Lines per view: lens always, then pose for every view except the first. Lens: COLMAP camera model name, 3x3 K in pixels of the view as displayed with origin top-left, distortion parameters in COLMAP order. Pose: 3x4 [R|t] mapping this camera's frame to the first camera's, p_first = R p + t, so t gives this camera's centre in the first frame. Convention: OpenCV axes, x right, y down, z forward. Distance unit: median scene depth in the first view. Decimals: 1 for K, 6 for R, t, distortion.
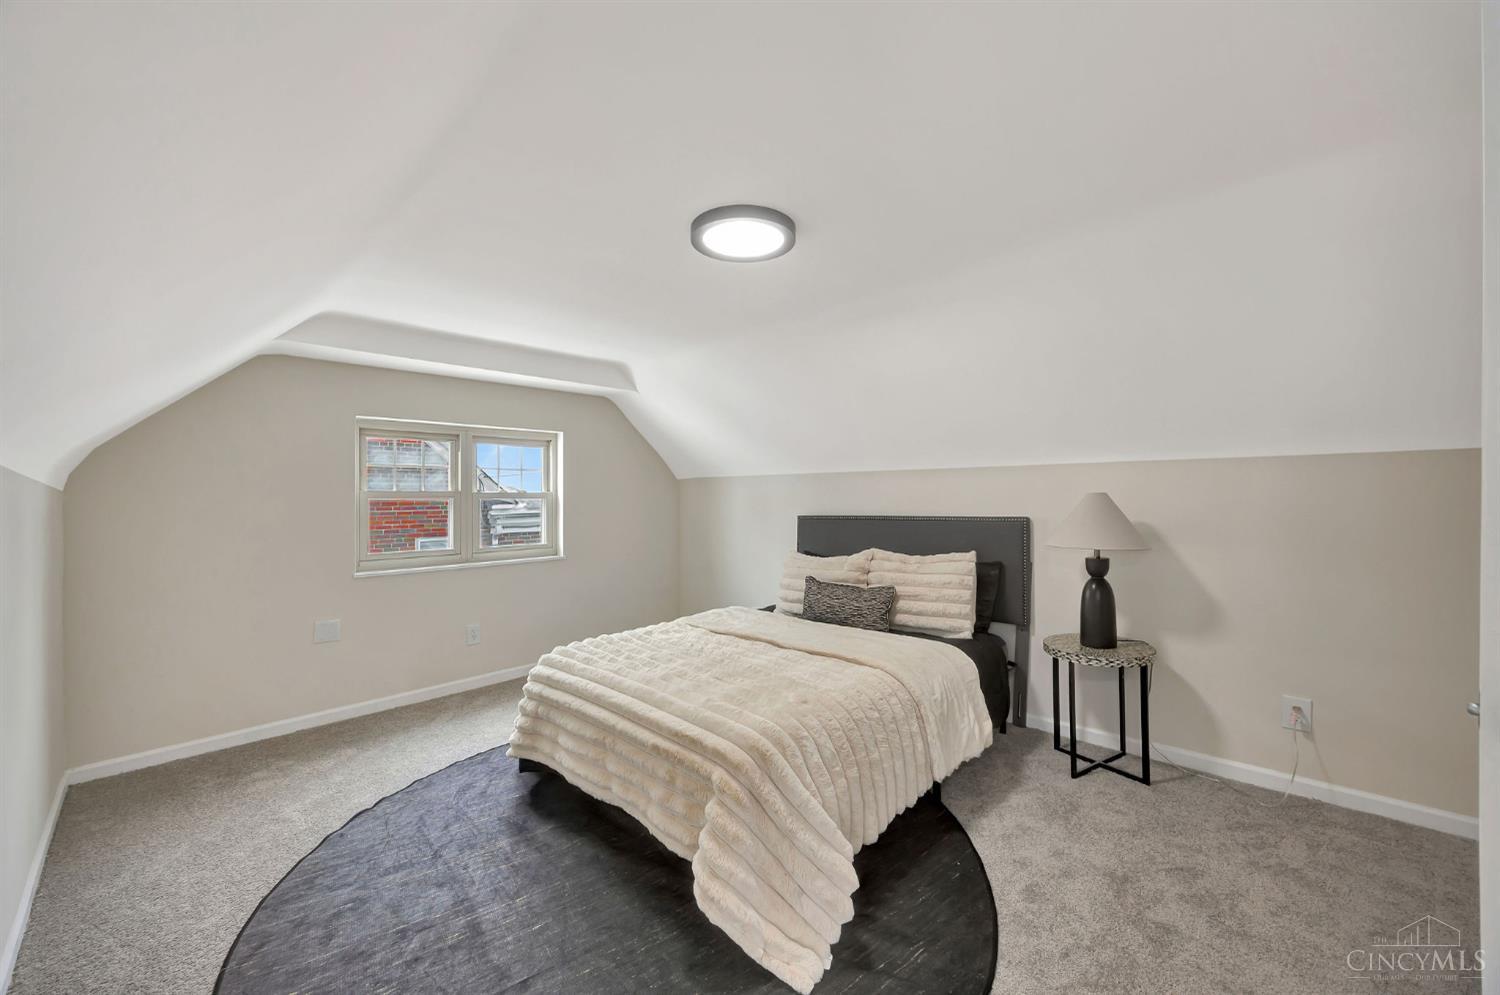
lens RADIAL K [[574.7, 0, 757.7], [0, 574.7, 497.1], [0, 0, 1]] dist [-0.009523, 0.000061]
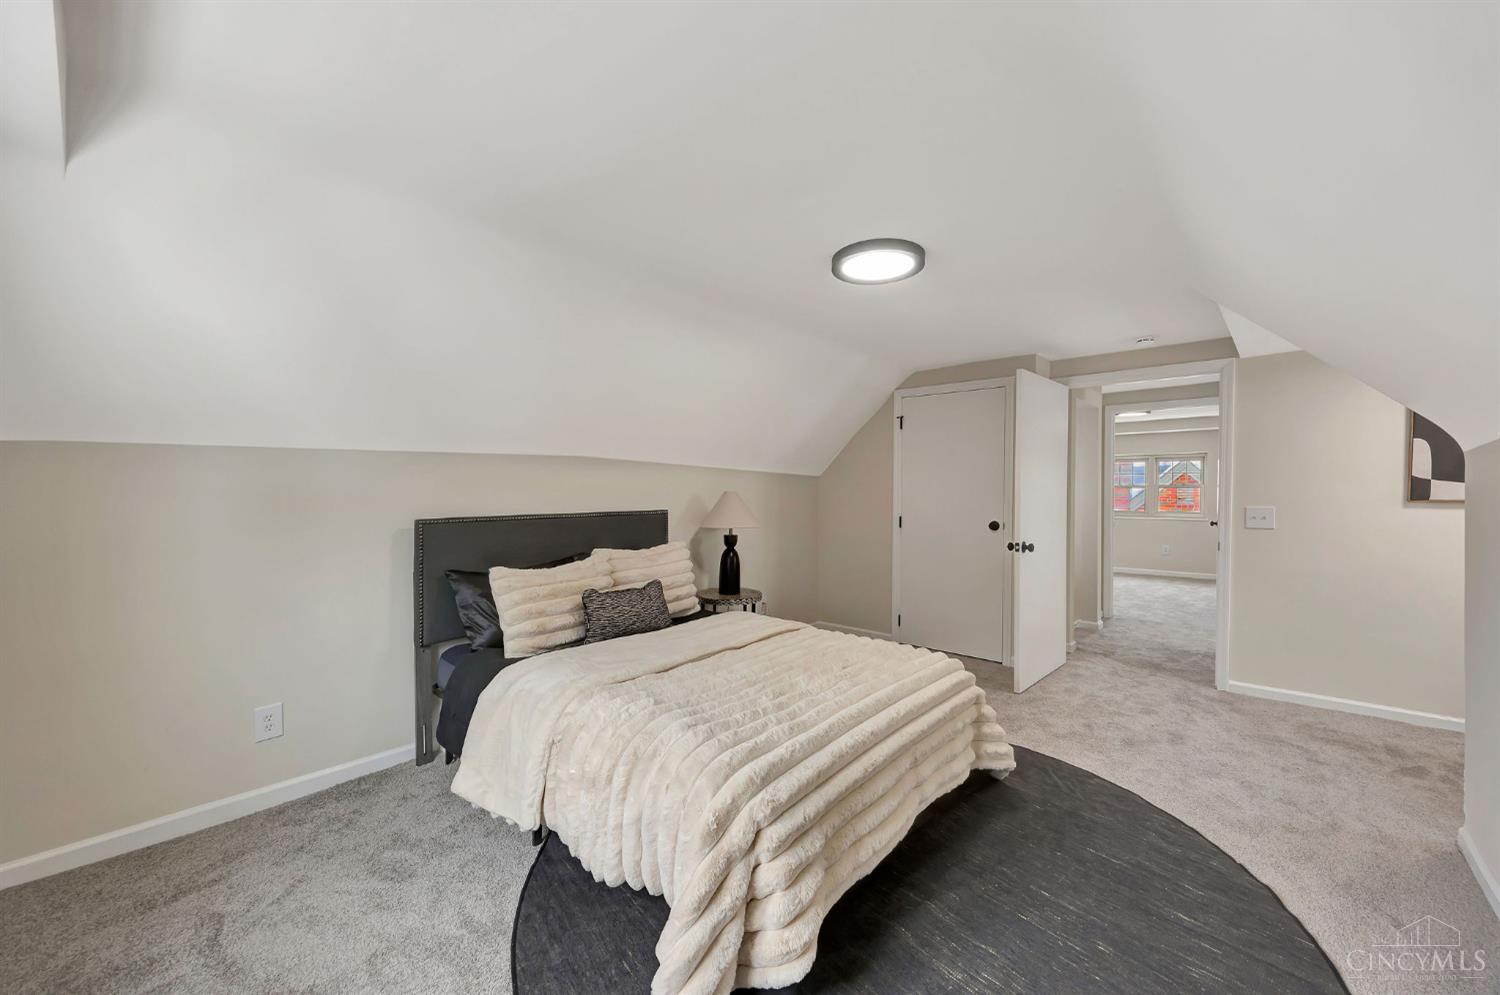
lens RADIAL K [[574.7, 0, 757.7], [0, 574.7, 497.1], [0, 0, 1]] dist [-0.009523, 0.000061]
pose [[-0.037911, 0.009136, 0.999239, -0.769287], [0.004887, 0.999948, -0.008957, 0.019395], [-0.999269, 0.004544, -0.037954, 0.850837]]
